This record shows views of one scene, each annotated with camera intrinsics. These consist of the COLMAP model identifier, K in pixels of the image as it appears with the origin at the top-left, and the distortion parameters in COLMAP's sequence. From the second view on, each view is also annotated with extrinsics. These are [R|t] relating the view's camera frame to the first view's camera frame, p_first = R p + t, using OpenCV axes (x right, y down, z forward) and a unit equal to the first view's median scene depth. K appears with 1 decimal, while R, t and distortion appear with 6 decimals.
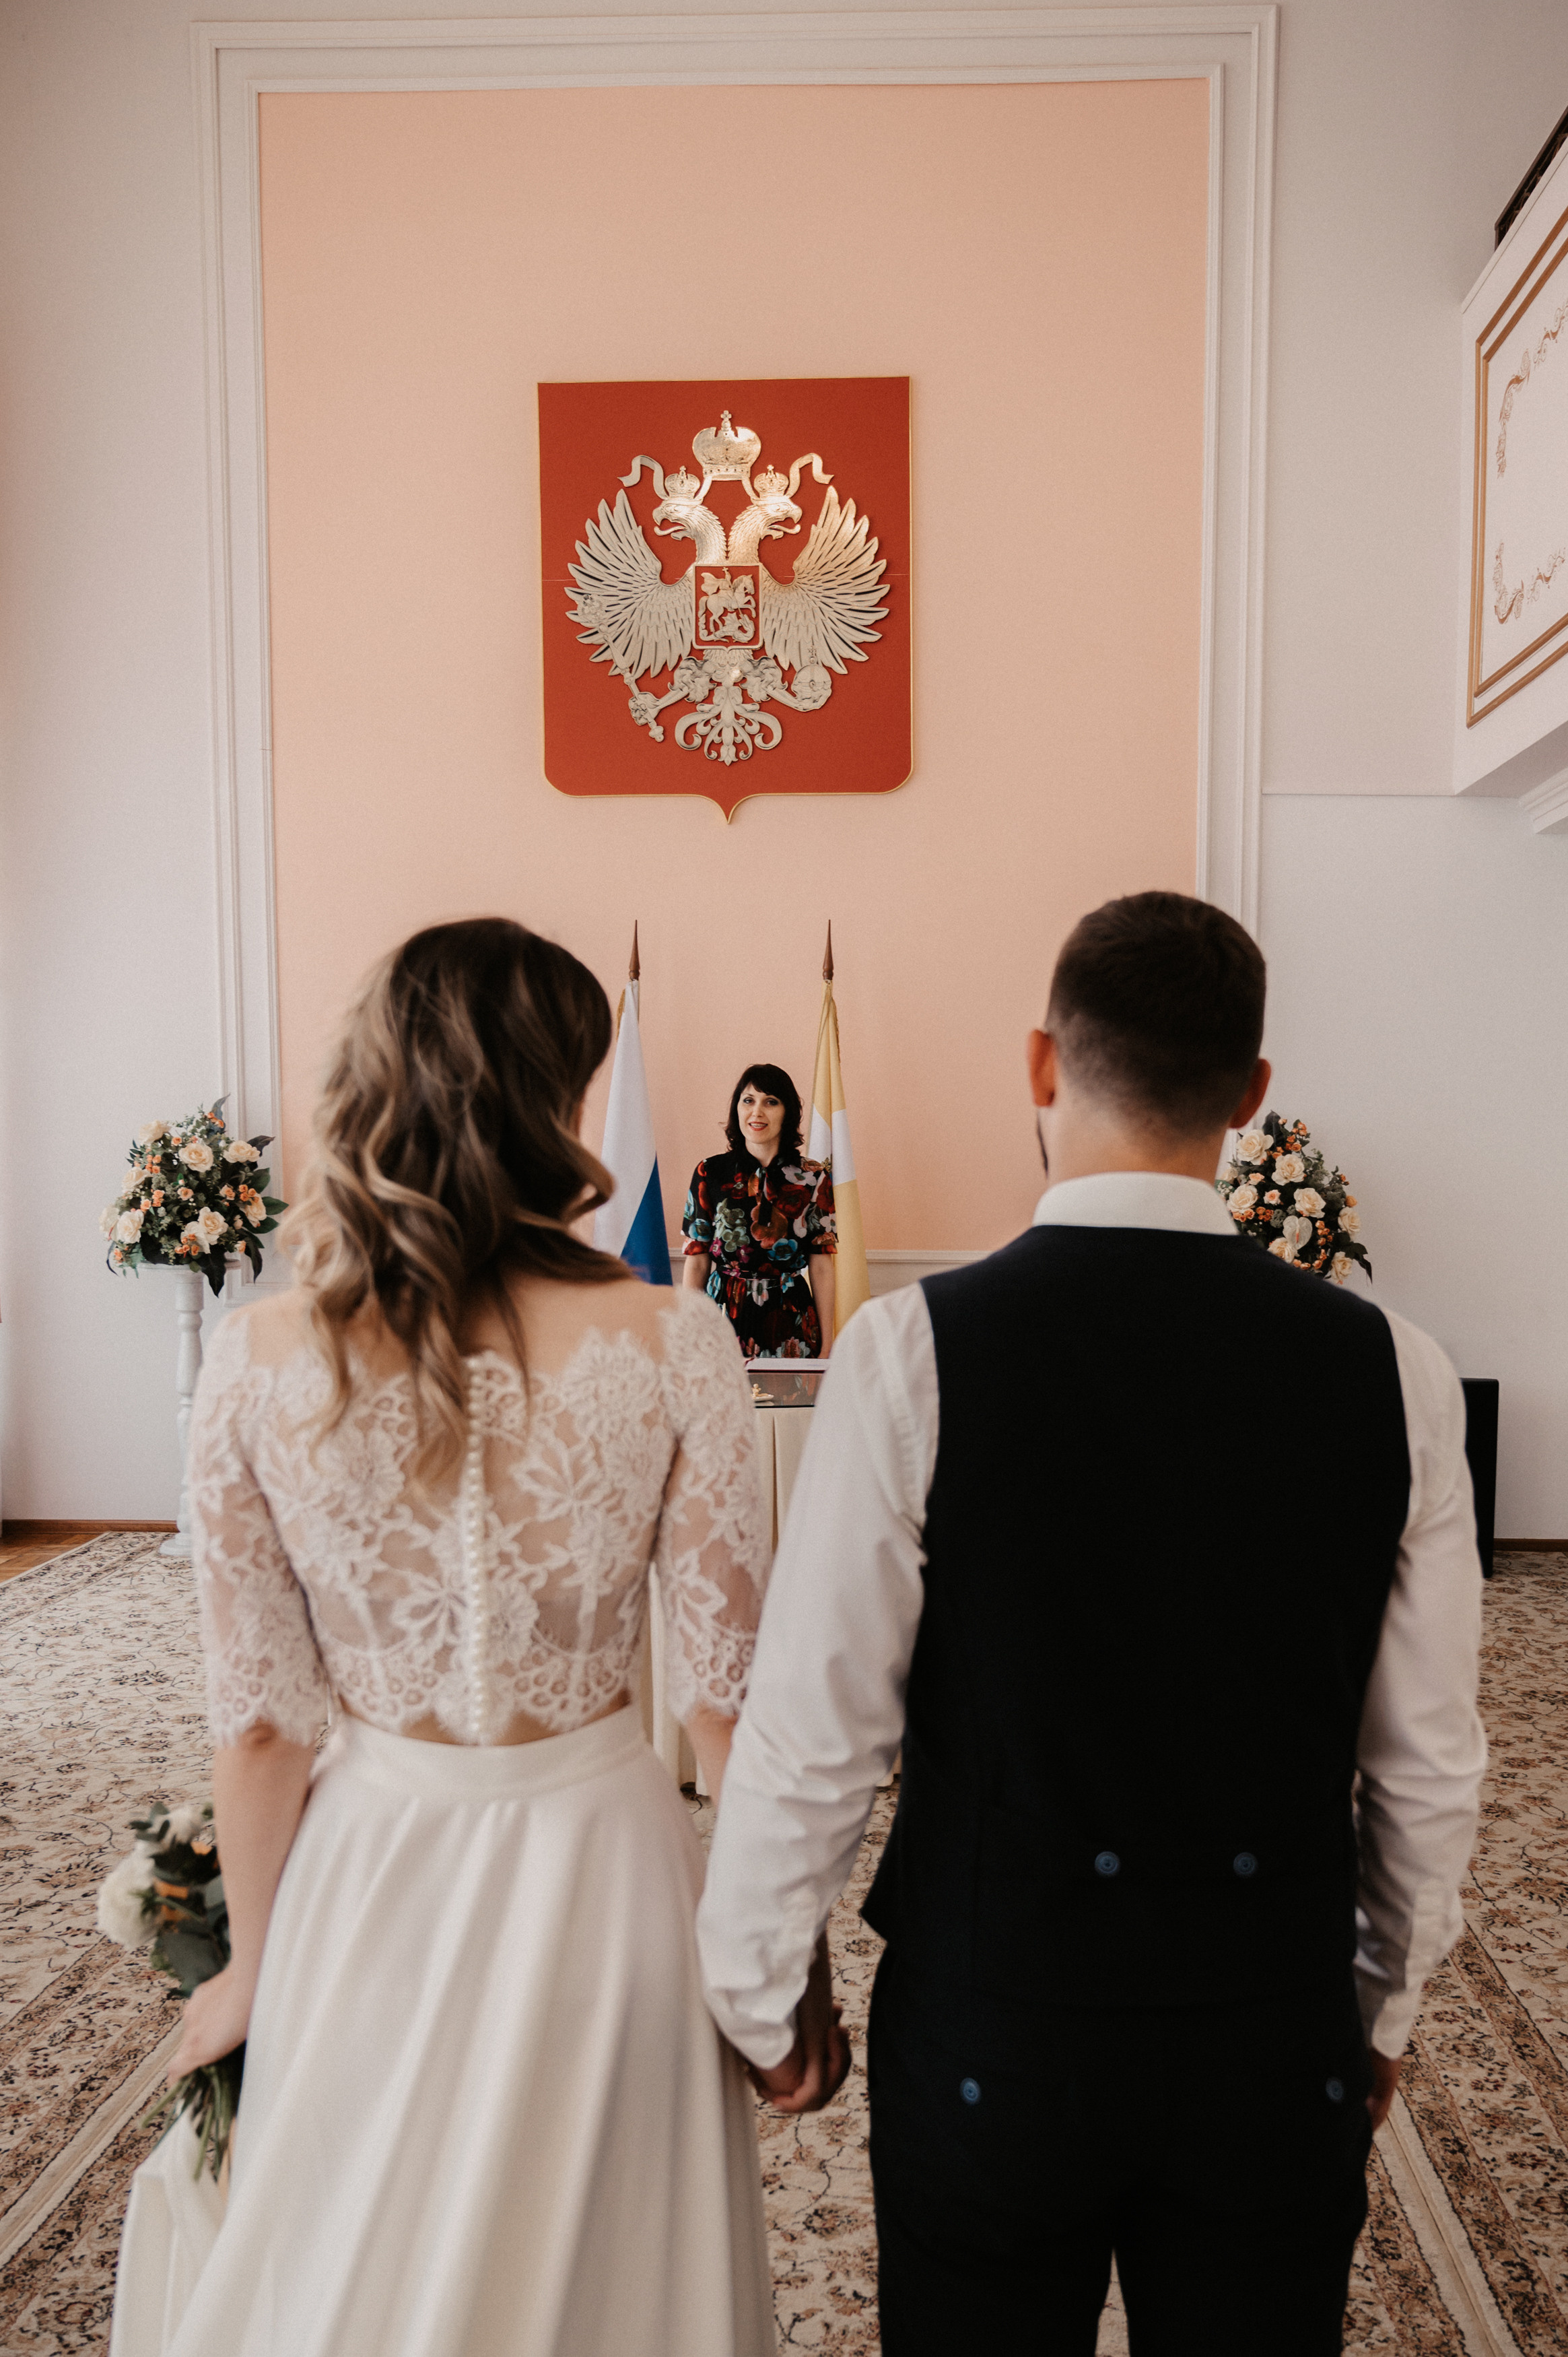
lens RADIAL K [[1968.9, 0, 875.9], [0, 1968.9, 1321.2], [0, 0, 1]] dist [-0.010633, 0.003730]
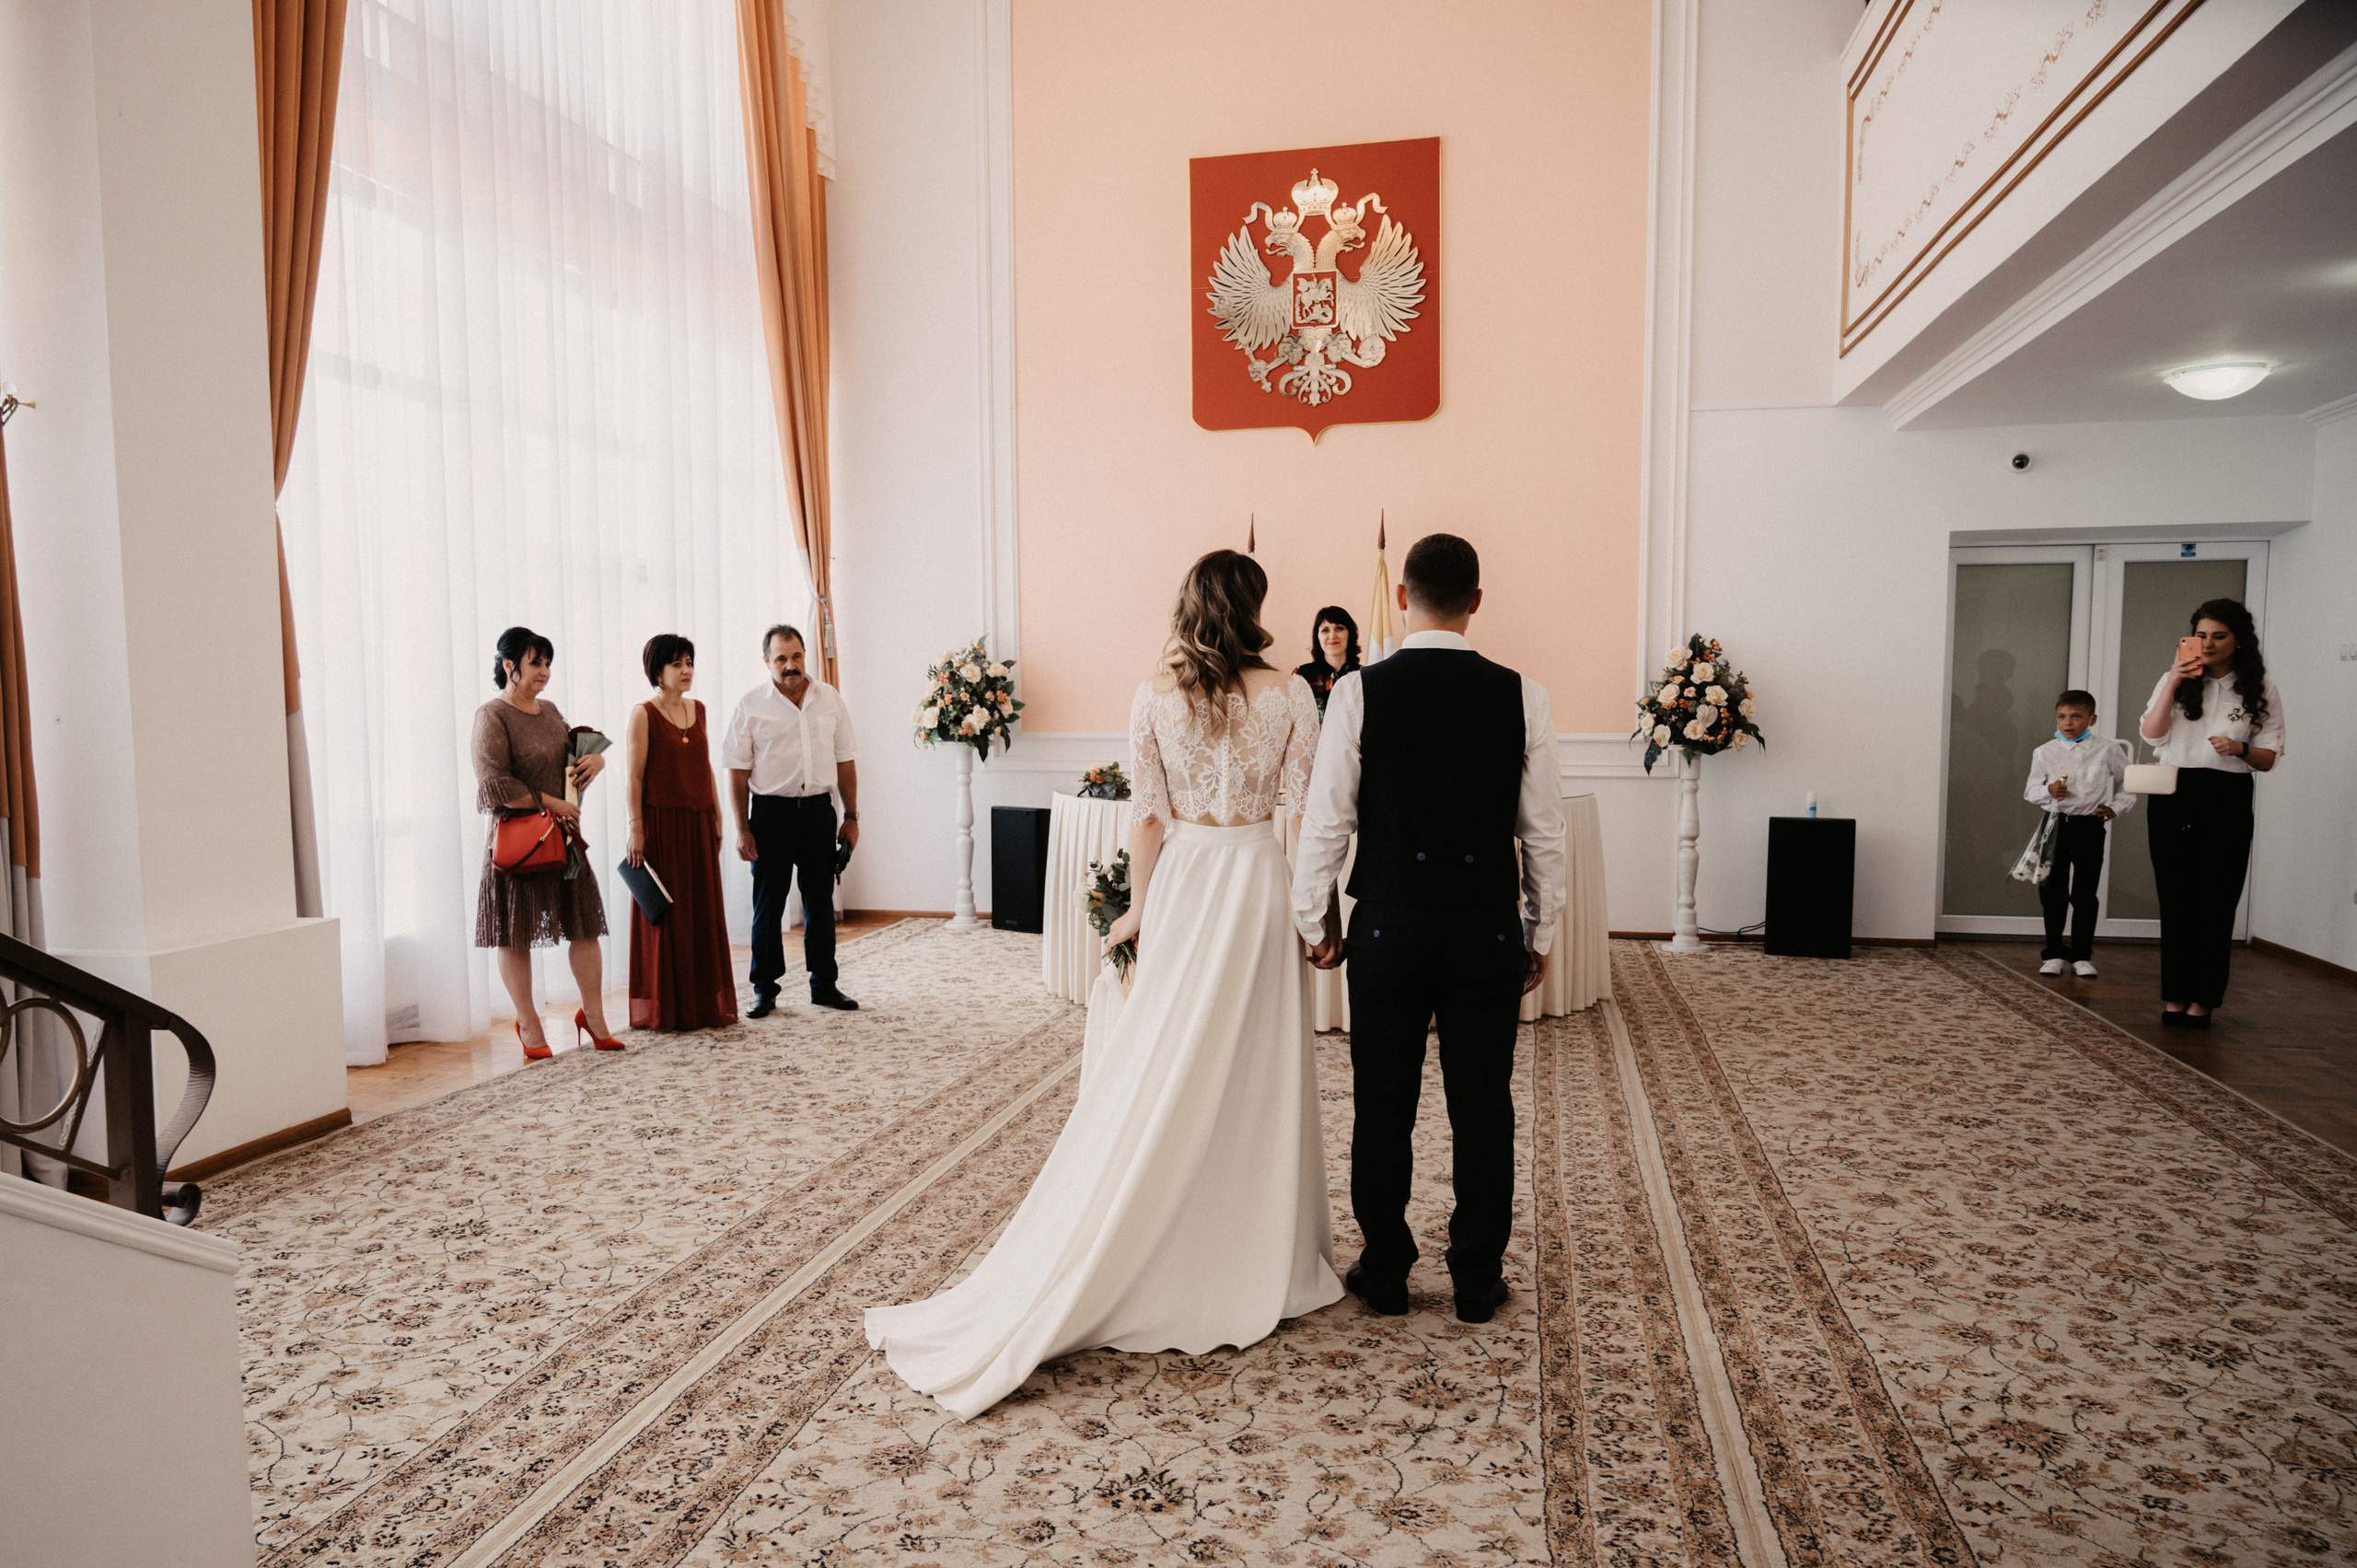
lens RADIAL K [[1725.5, 0, 1090.7], [0, 1725.5, 856.7], [0, 0, 1]] dist [-0.007891, 0.007281]
pose [[0.978746, 0.009629, -0.204848, 0.030260], [-0.007735, 0.999920, 0.010044, 0.047513], [0.204929, -0.008246, 0.978742, -0.323136]]
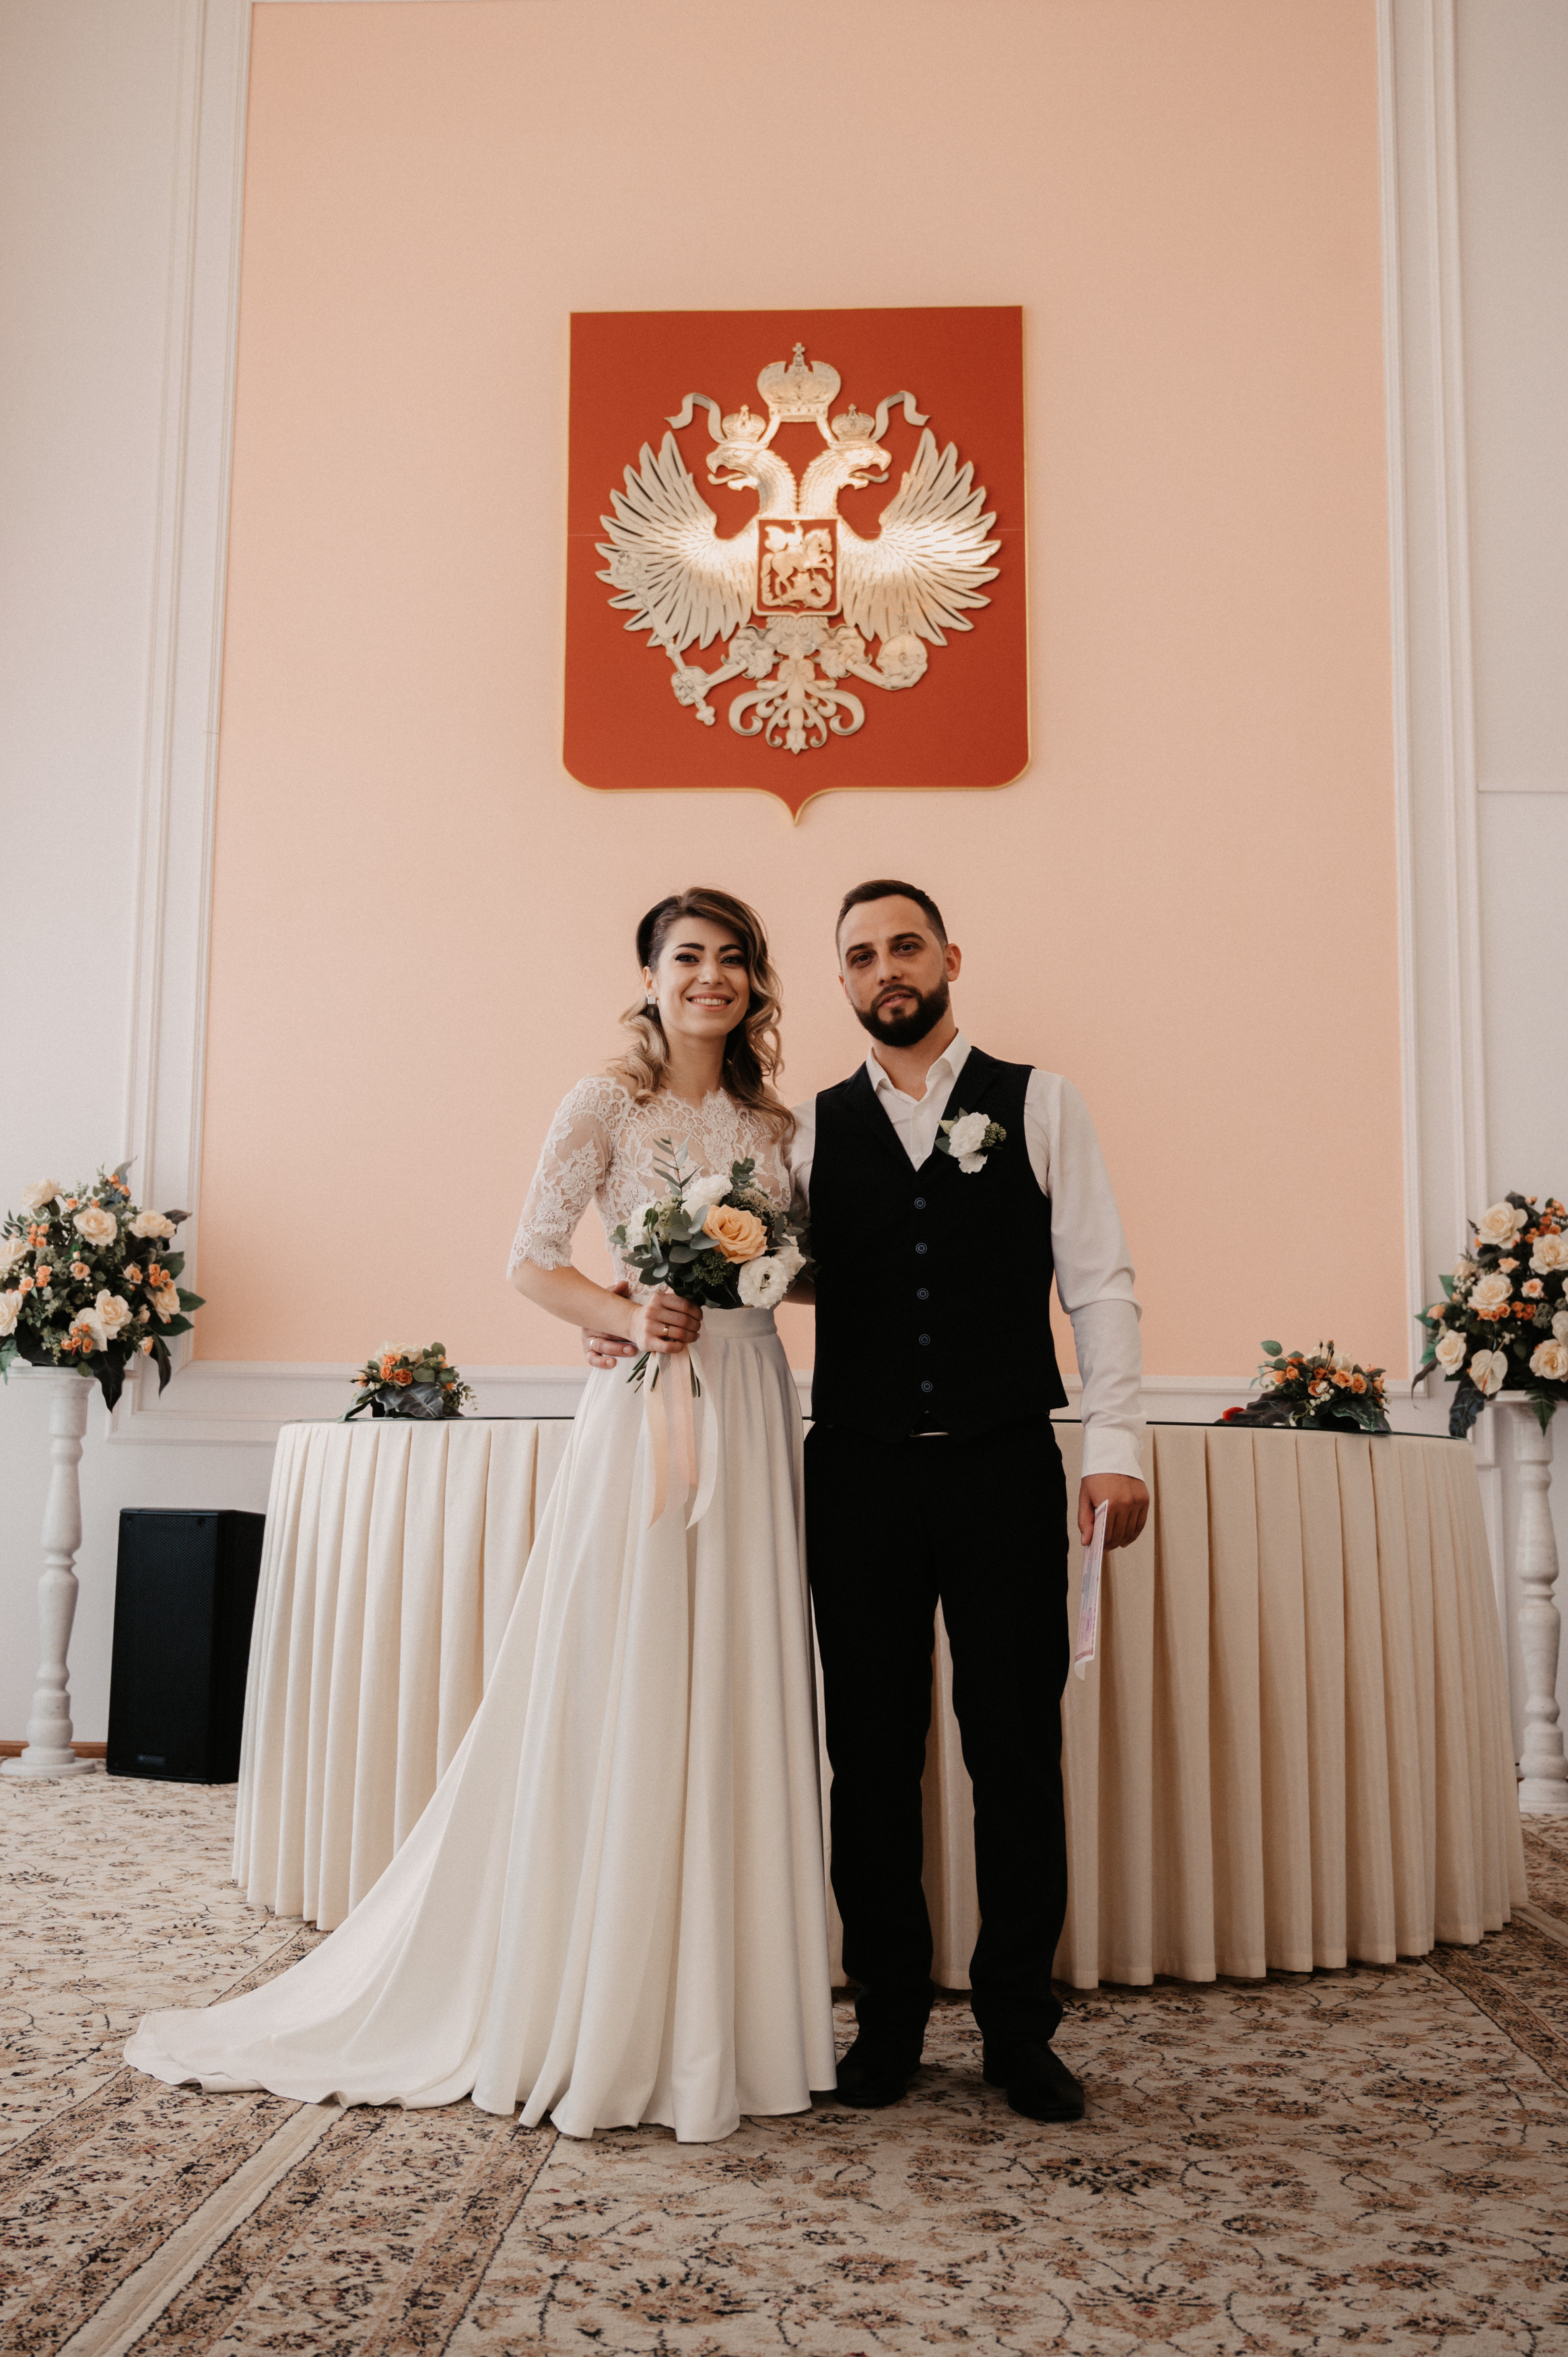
lens RADIAL K [[2525.7, 0, 746.4], [0, 2525.7, 1106.4], [0, 0, 1]] dist [0.000409, -0.017595]
pose [[0.999811, 0.008611, -0.017458, -0.078166], [-0.012426, 0.972658, -0.231910, 0.092982], [0.014984, 0.232083, 0.972580, 0.047816]]
